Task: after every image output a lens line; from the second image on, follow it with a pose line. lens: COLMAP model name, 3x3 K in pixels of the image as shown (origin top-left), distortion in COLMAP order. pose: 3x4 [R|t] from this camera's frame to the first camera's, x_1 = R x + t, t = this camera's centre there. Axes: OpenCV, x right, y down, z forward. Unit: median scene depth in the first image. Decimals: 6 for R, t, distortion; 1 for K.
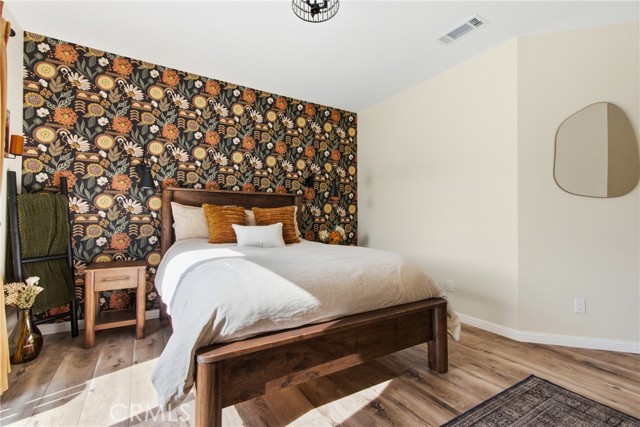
lens RADIAL K [[292.7, 0, 321.5], [0, 292.7, 214.6], [0, 0, 1]] dist [0.005201, 0.000292]
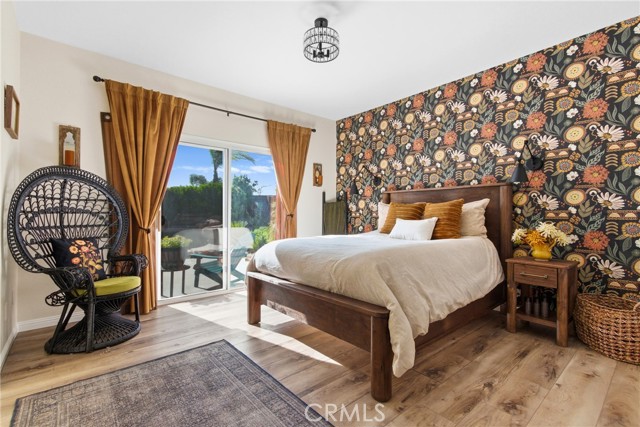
lens RADIAL K [[292.7, 0, 321.5], [0, 292.7, 214.6], [0, 0, 1]] dist [0.005201, 0.000292]
pose [[0.165101, -0.004346, -0.986267, 0.585195], [0.015391, 0.999880, -0.001830, 0.010169], [0.986157, -0.014878, 0.165148, 0.351003]]
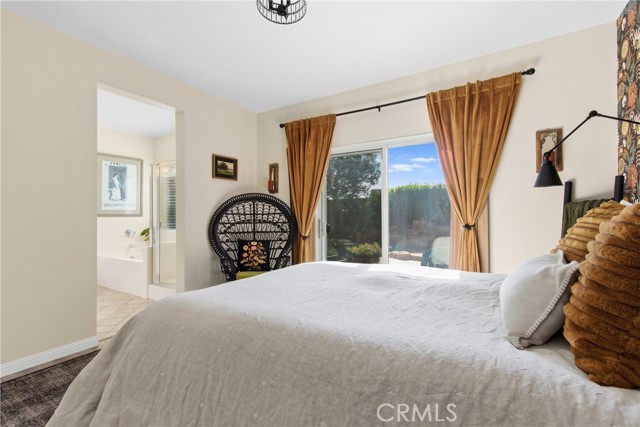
lens RADIAL K [[292.7, 0, 321.5], [0, 292.7, 214.6], [0, 0, 1]] dist [0.005201, 0.000292]
pose [[-0.884786, 0.001635, -0.465994, 0.139725], [0.011591, 0.999762, -0.018499, -0.010281], [0.465853, -0.021769, -0.884594, 0.855367]]
